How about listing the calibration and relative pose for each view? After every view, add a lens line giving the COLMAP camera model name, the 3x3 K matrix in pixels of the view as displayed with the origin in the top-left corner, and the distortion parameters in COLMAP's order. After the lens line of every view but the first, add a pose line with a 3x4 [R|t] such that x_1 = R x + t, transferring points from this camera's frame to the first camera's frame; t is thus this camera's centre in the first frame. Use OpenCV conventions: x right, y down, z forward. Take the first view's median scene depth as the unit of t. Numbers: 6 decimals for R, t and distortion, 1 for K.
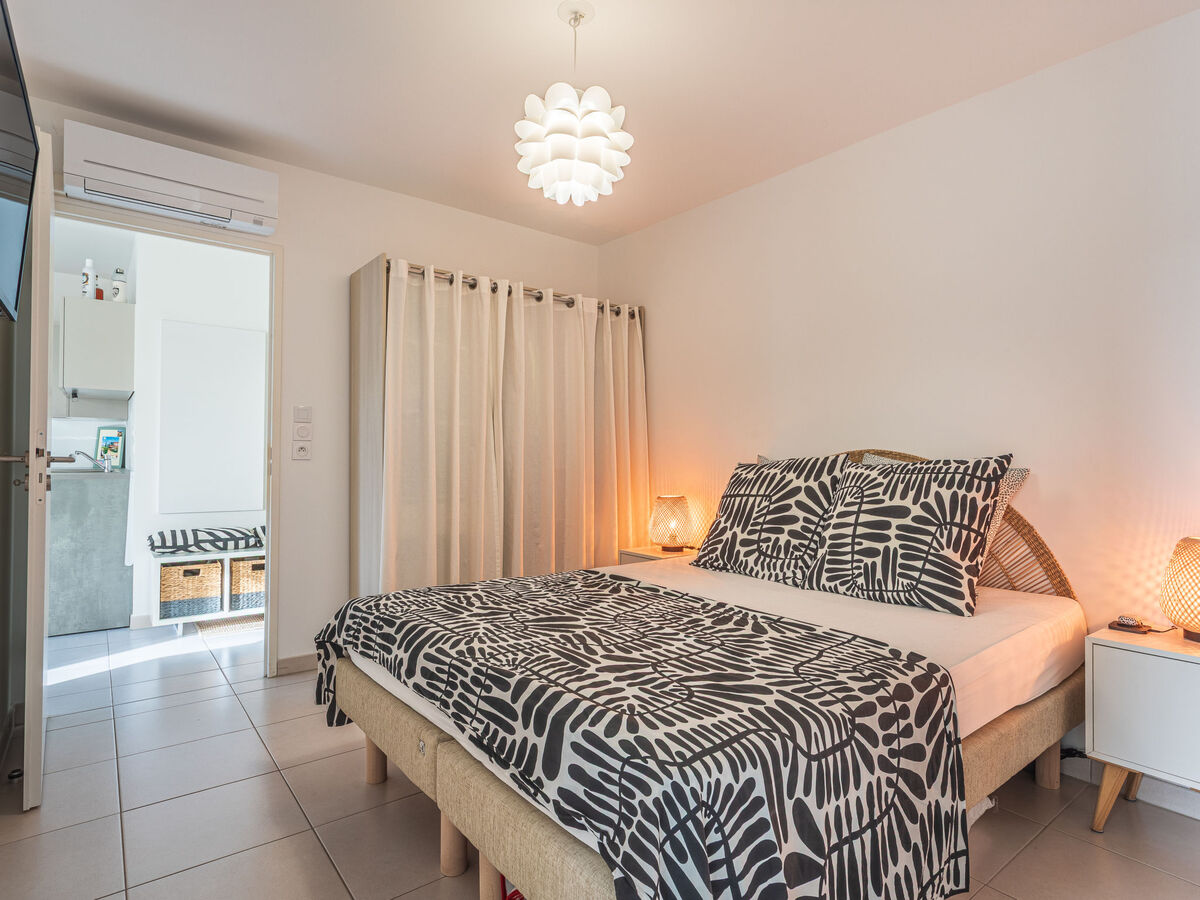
lens RADIAL K [[641.5, 0, 600.2], [0, 641.5, 447.7], [0, 0, 1]] dist [-0.003441, 0.005554]
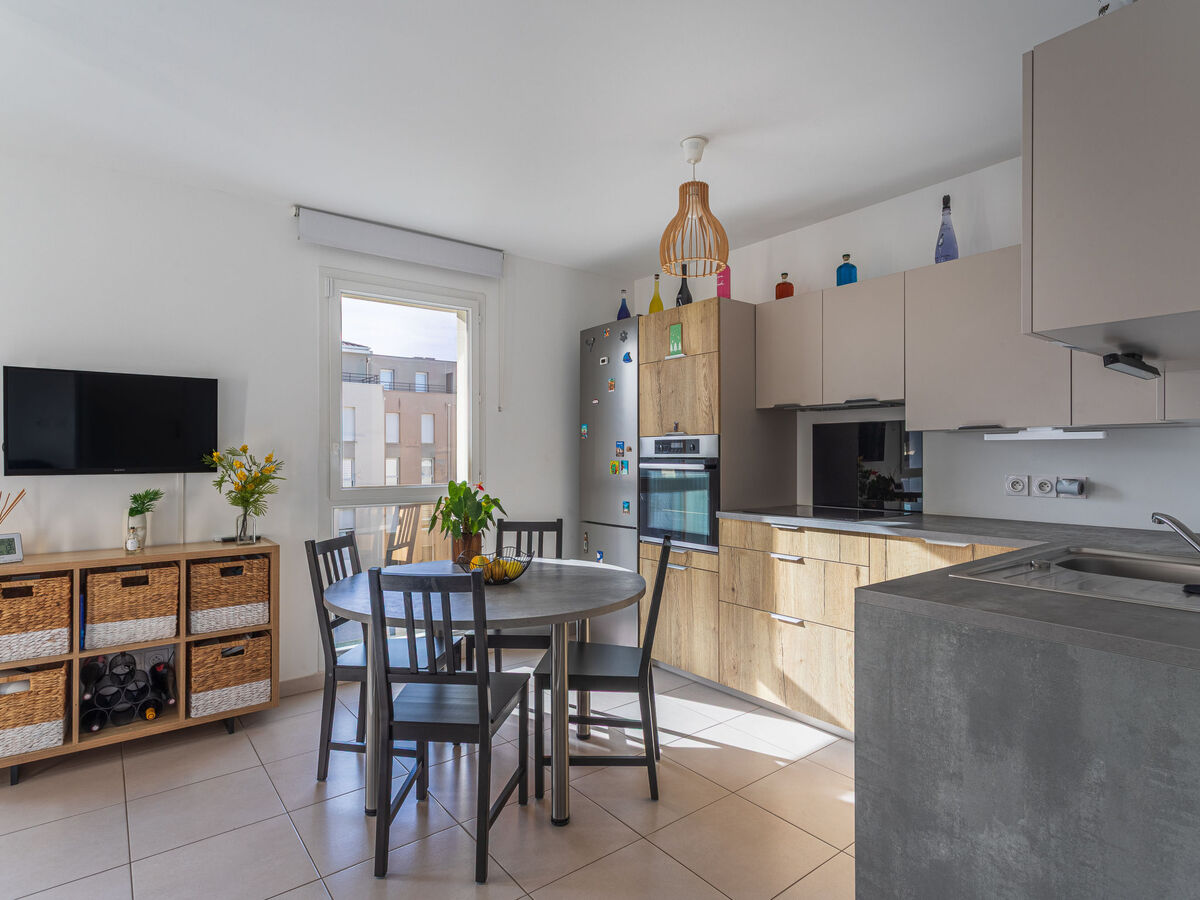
lens RADIAL K [[641.5, 0, 605.2], [0, 641.5, 449.3], [0, 0, 1]] dist [-0.003441, 0.005554]
pose [[-0.001618, -0.014957, -0.999887, -1.104687], [0.009183, 0.999846, -0.014971, -0.069680], [0.999957, -0.009207, -0.001480, 1.689021]]
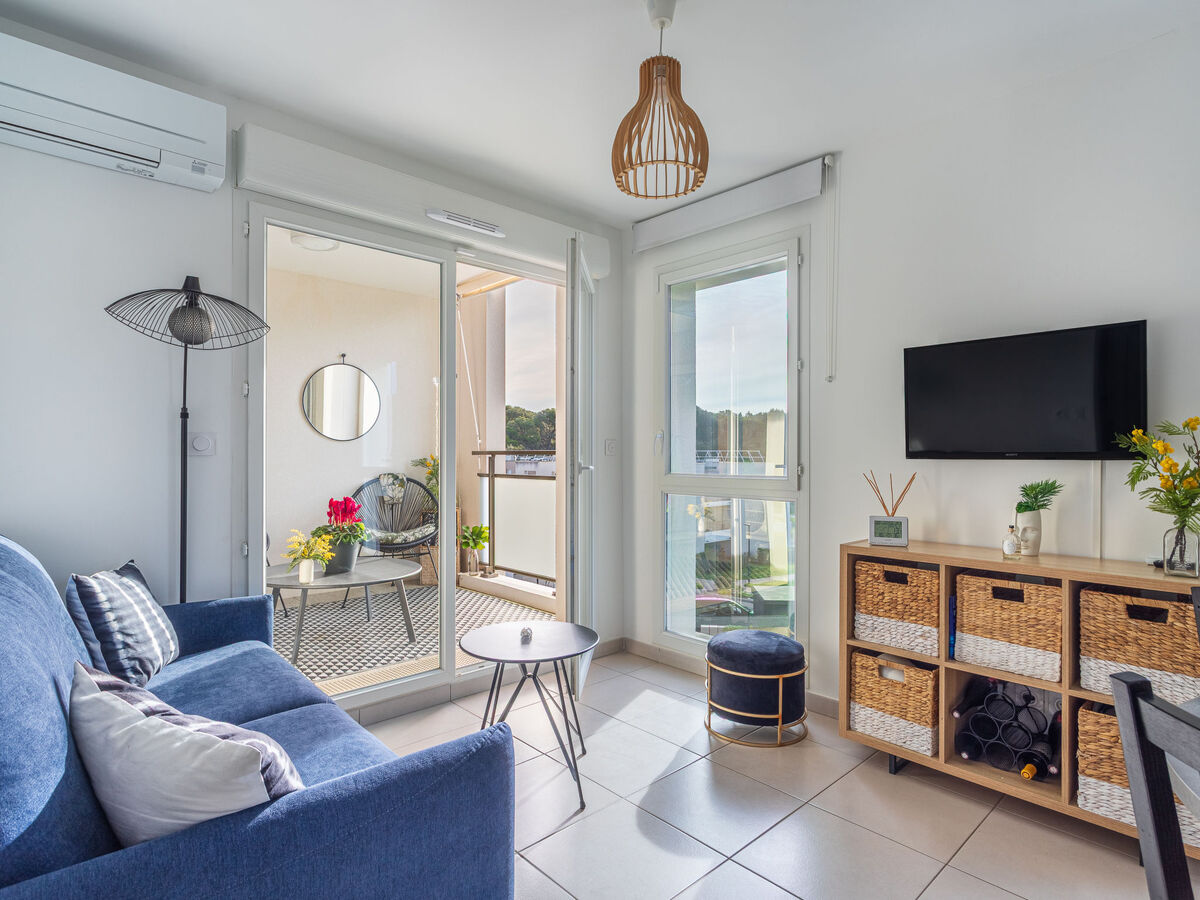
lens RADIAL K [[641.5, 0, 605.3], [0, 641.5, 454.7], [0, 0, 1]] dist [-0.003441, 0.005554]
pose [[-0.996768, -0.011433, -0.079511, -1.754504], [-0.010797, 0.999906, -0.008419, -0.034113], [0.079600, -0.007534, -0.996798, 1.708114]]
